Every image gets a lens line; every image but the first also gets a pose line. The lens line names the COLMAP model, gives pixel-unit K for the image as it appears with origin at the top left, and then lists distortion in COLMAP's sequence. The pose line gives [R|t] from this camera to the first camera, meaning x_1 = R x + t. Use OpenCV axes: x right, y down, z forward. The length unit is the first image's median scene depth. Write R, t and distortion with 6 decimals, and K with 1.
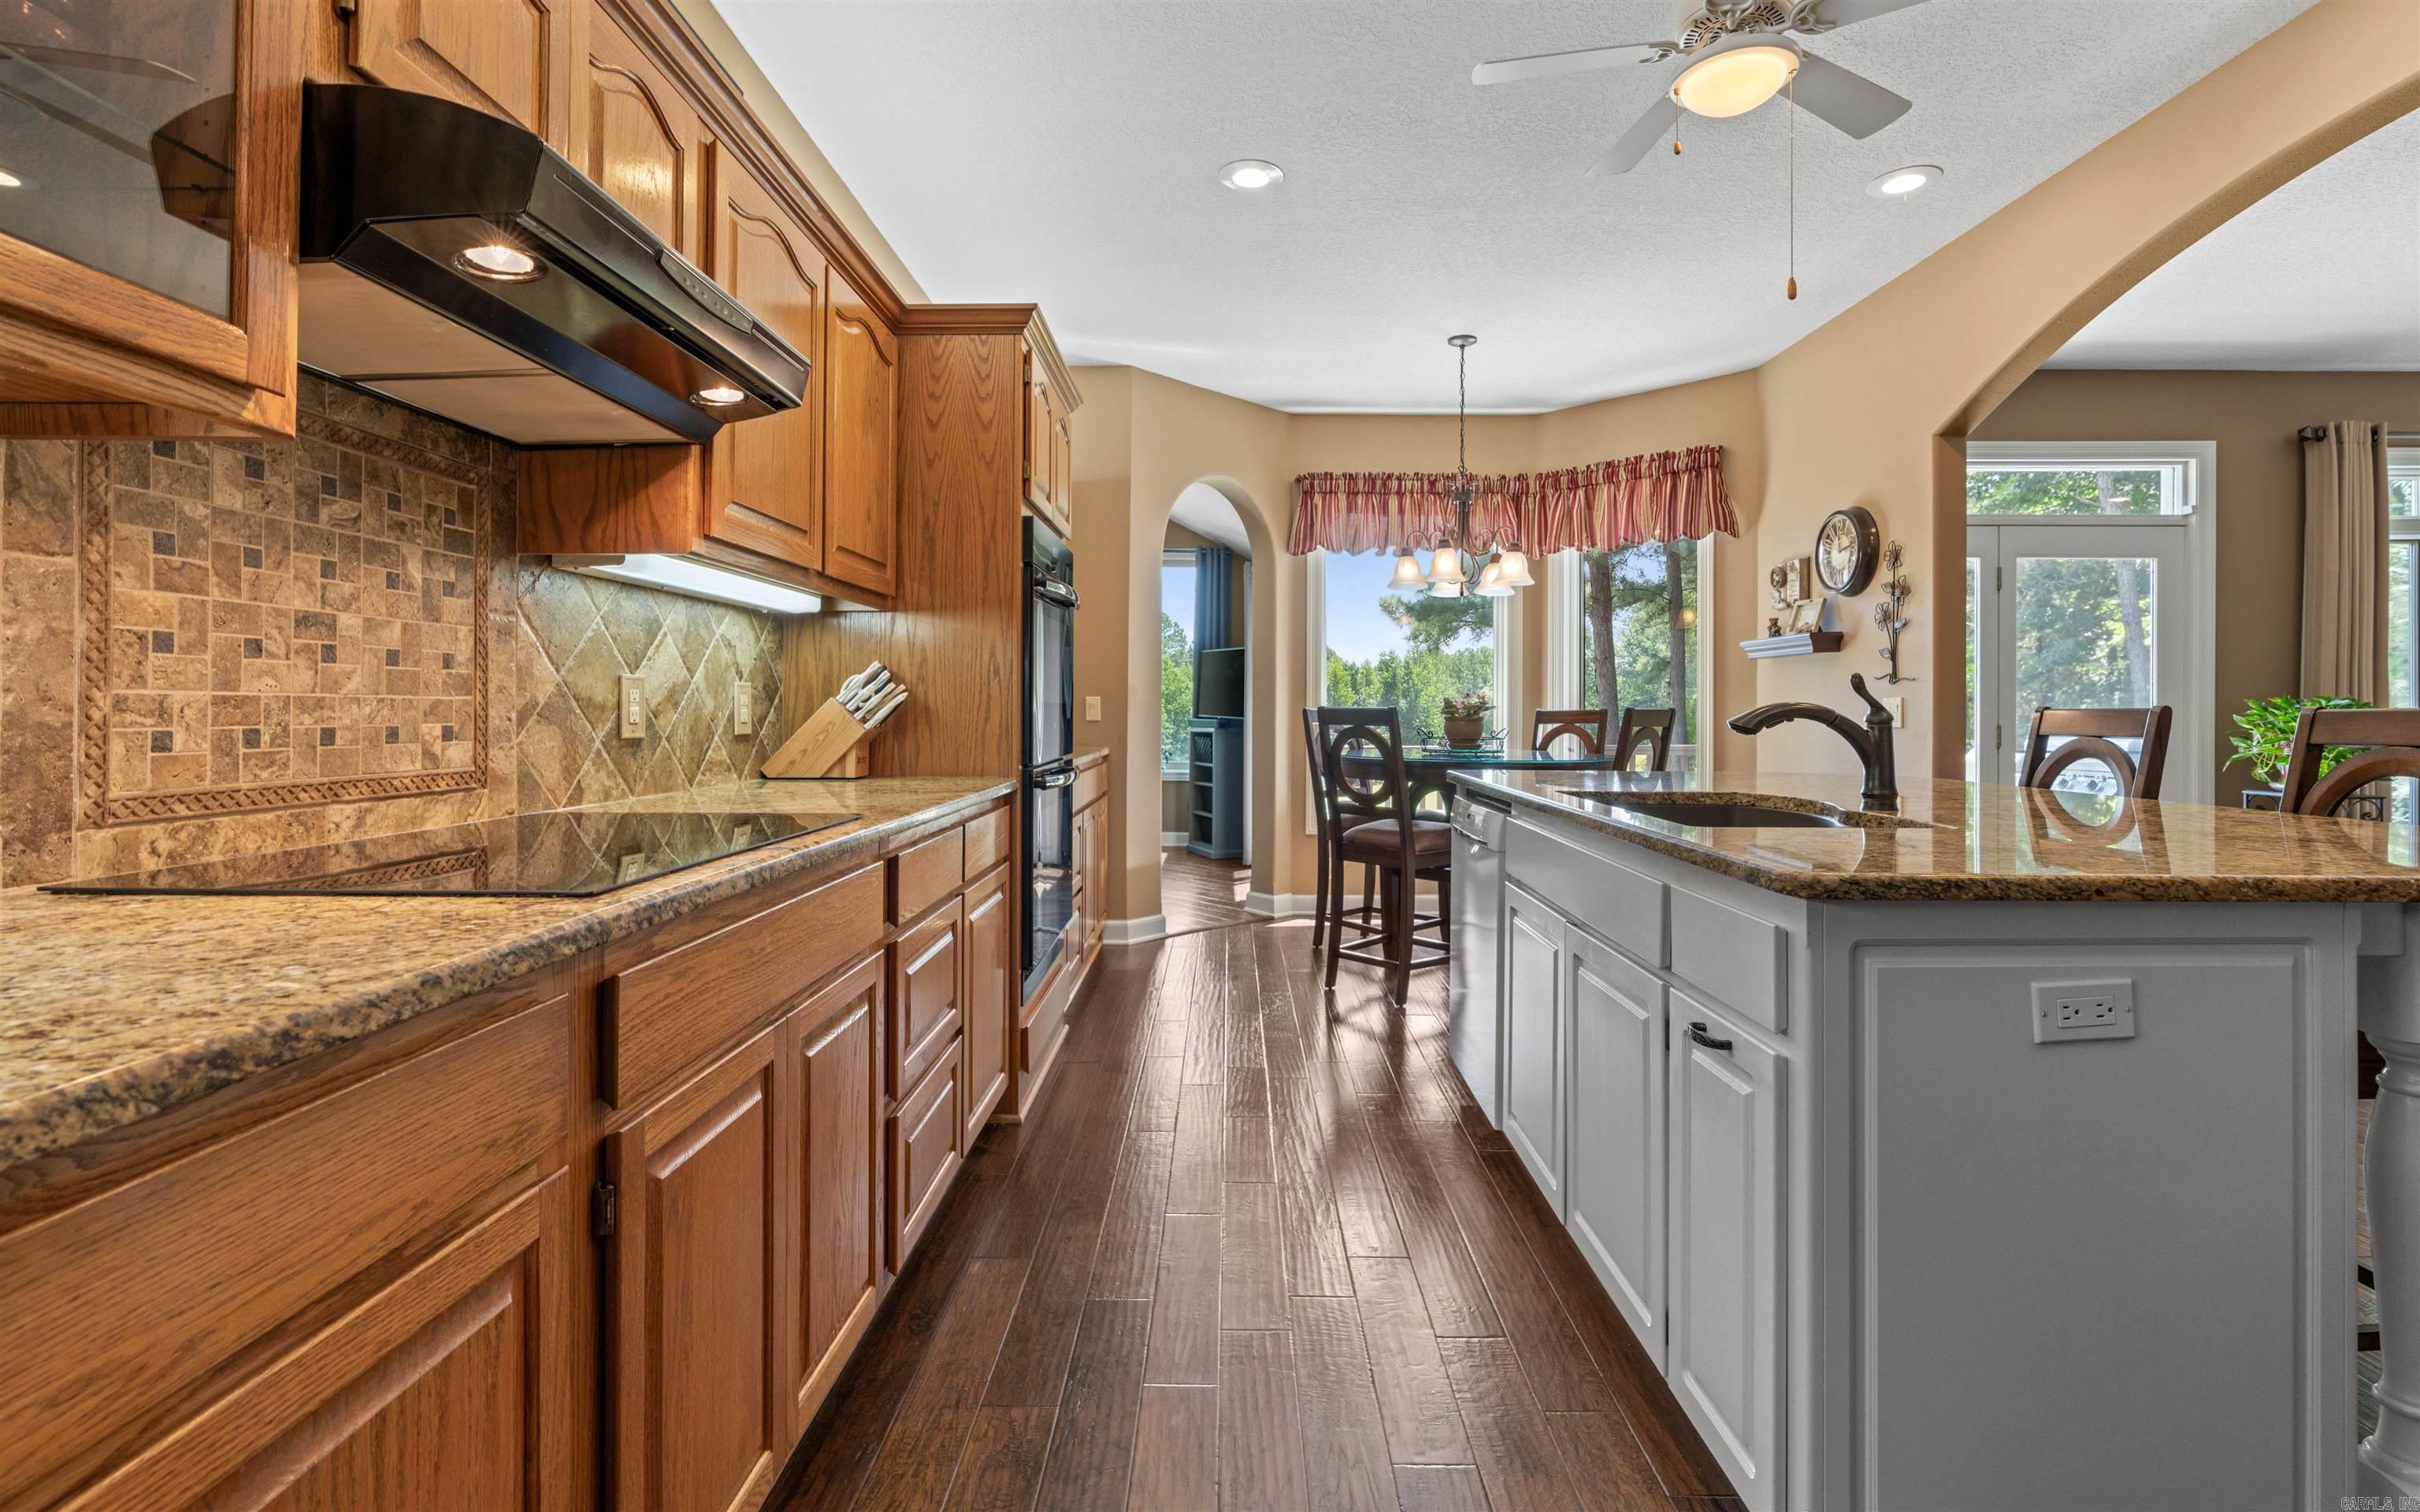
lens RADIAL K [[1060.0, 0, 1235.7], [0, 1060.0, 715.1], [0, 0, 1]] dist [-0.014770, 0.000800]
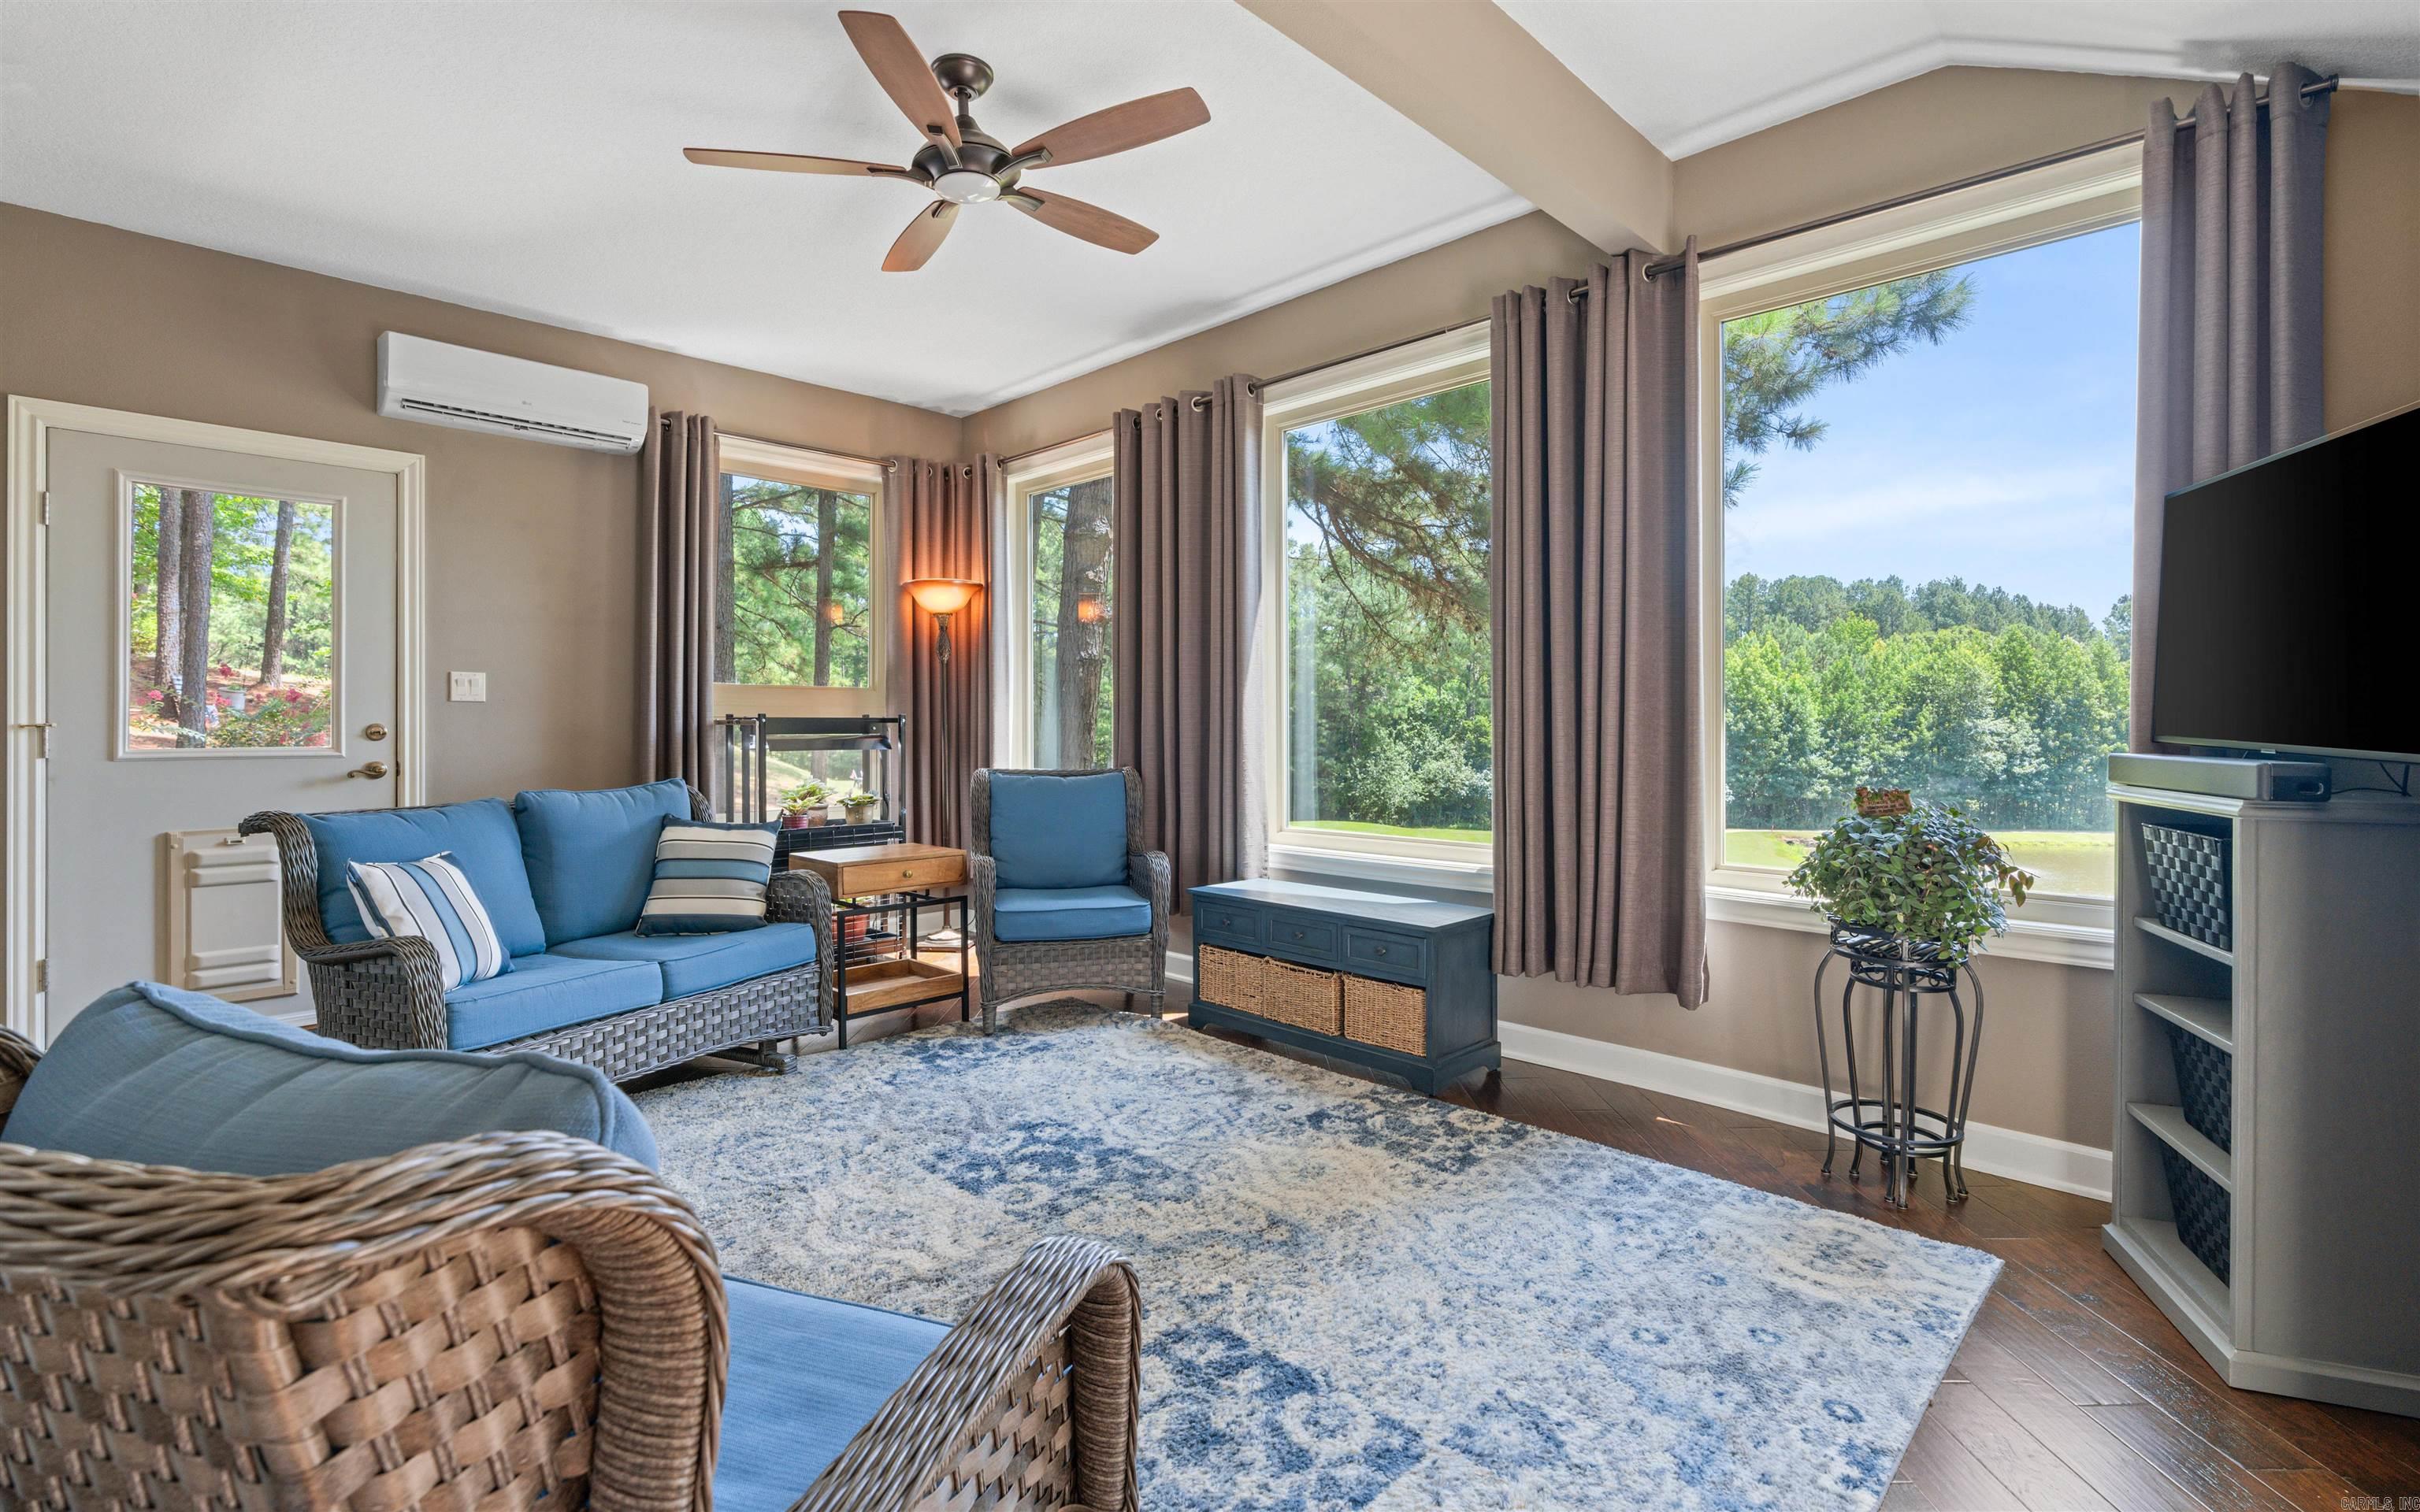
lens RADIAL K [[1088.8, 0, 1220.3], [0, 1088.8, 726.1], [0, 0, 1]] dist [-0.017776, 0.004703]
pose [[0.709719, -0.003267, -0.704477, -0.023681], [0.003186, 0.999994, -0.001428, -0.007768], [0.704477, -0.001231, 0.709725, 1.419138]]
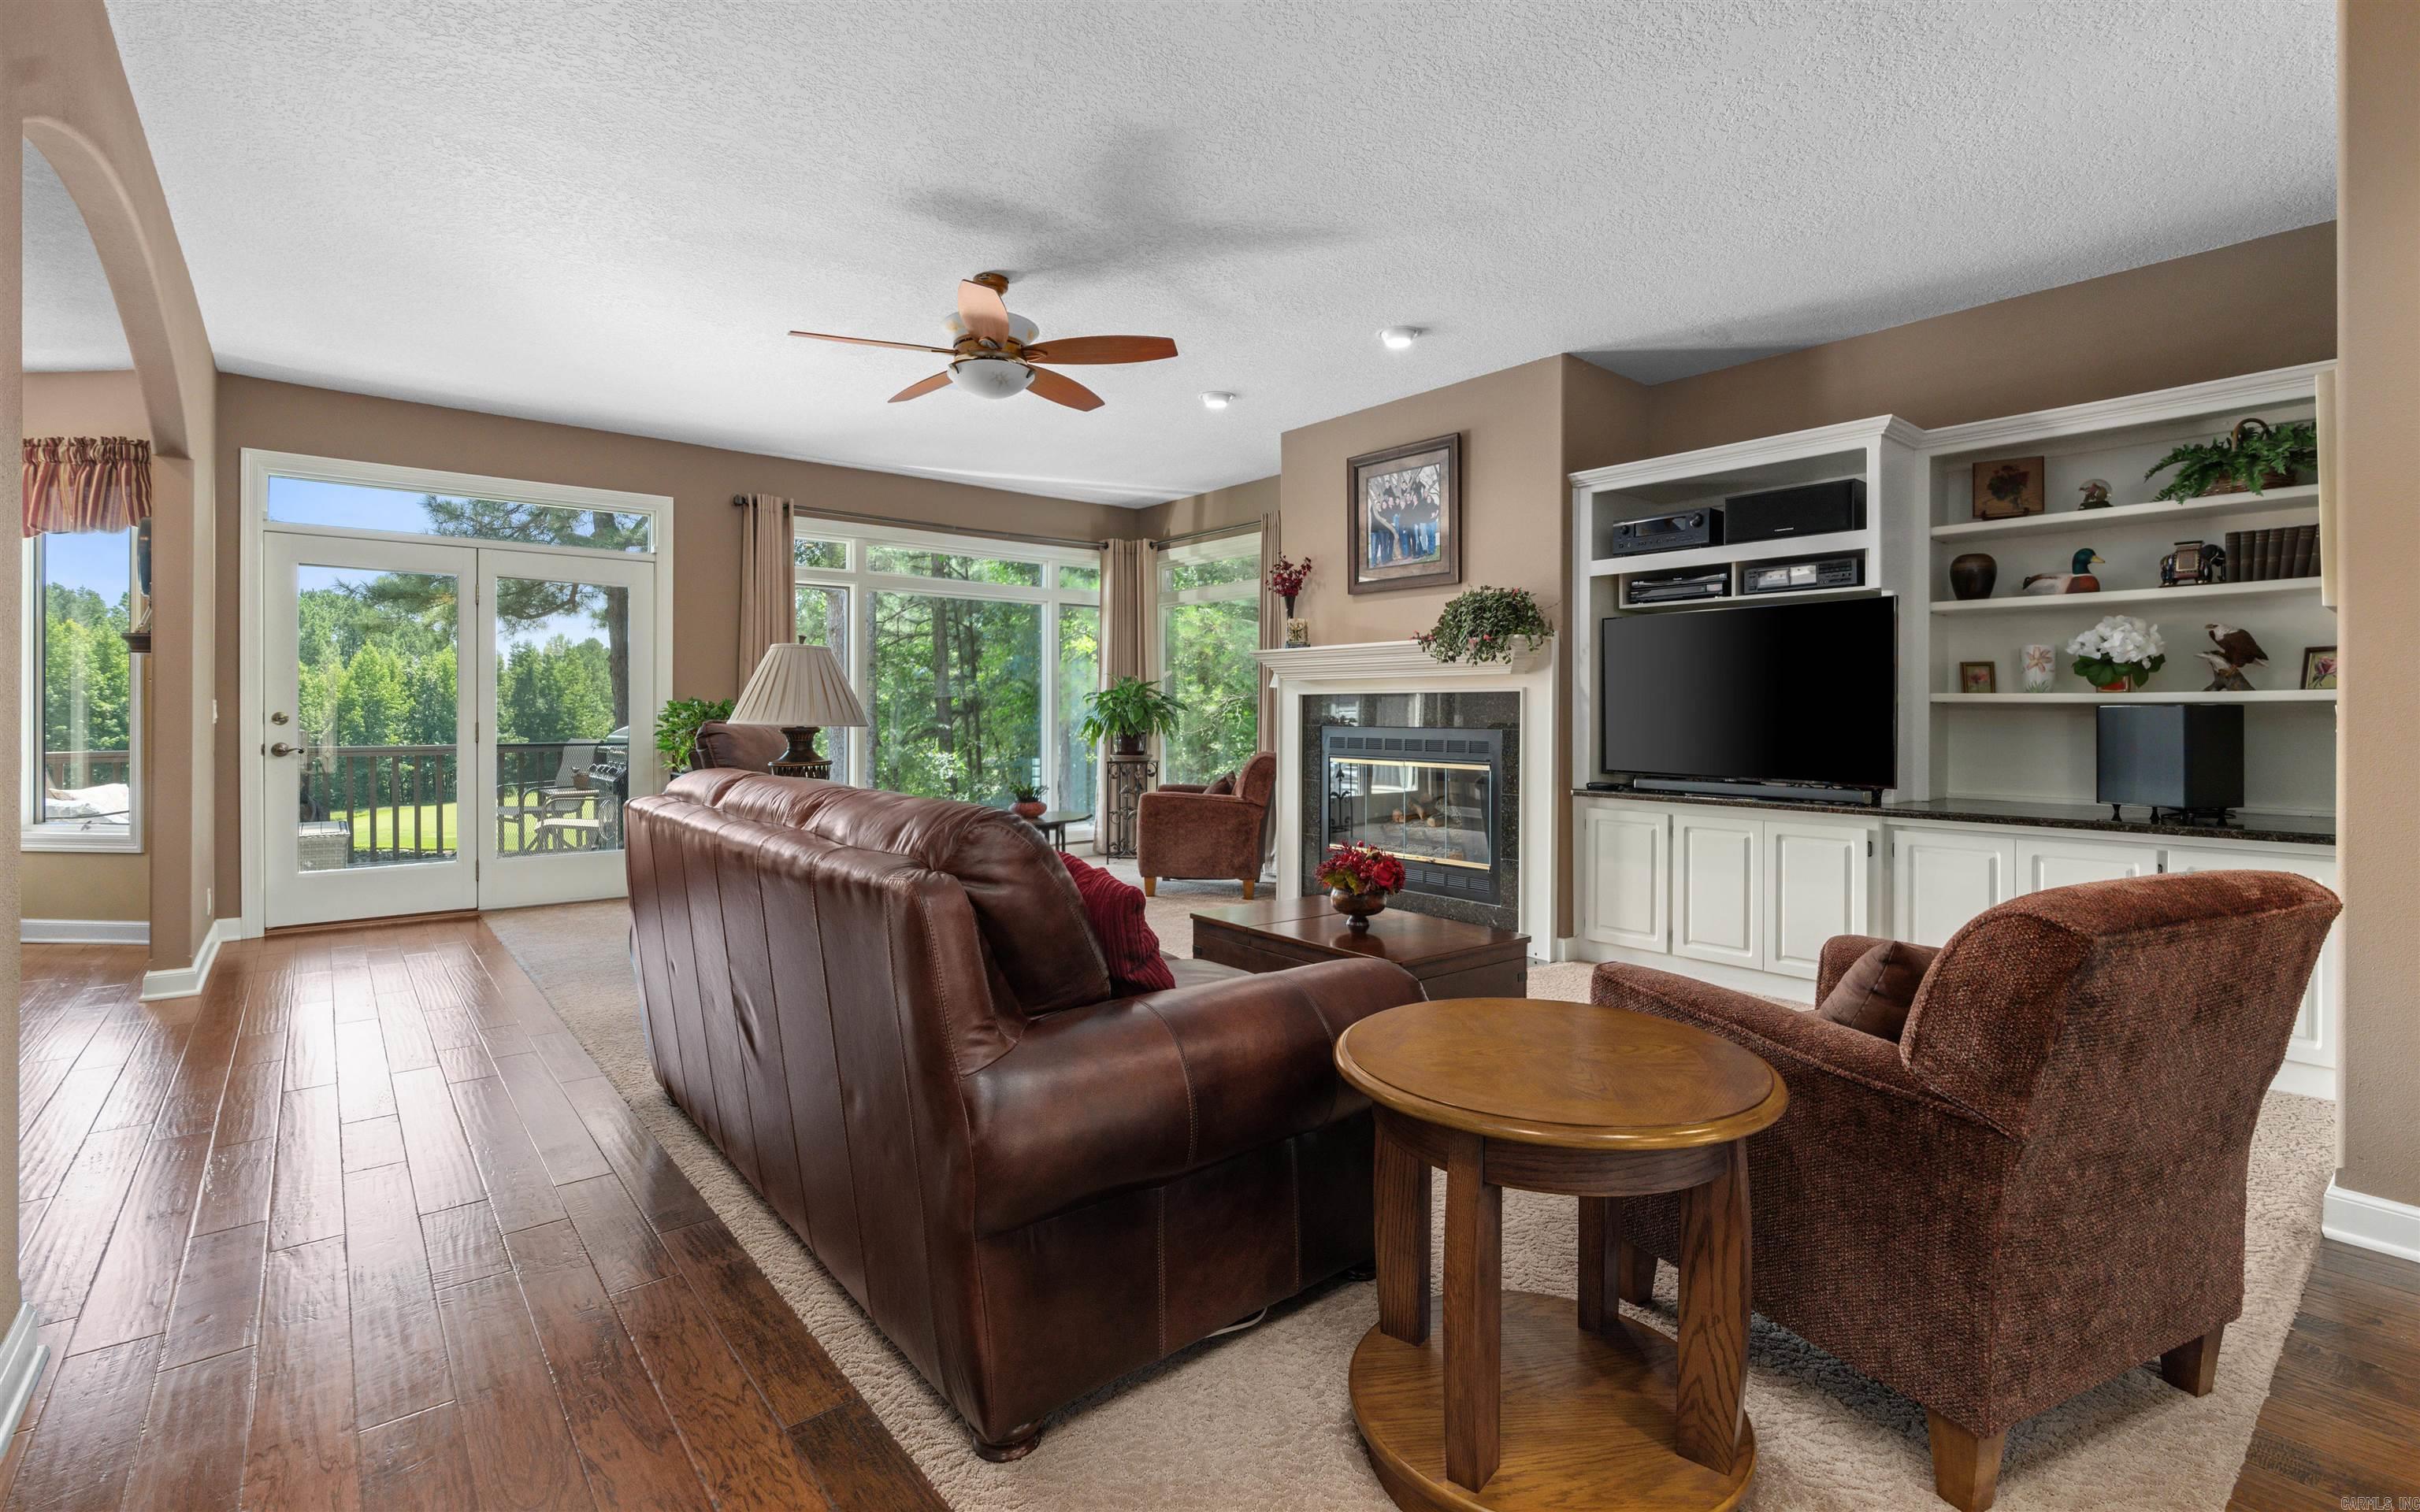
lens RADIAL K [[1088.8, 0, 1195.0], [0, 1088.8, 716.5], [0, 0, 1]] dist [-0.017776, 0.004703]
pose [[0.777609, -0.001007, 0.628748, 0.777069], [0.001174, 0.999999, 0.000149, 0.004656], [-0.628747, 0.000622, 0.777609, -0.543740]]
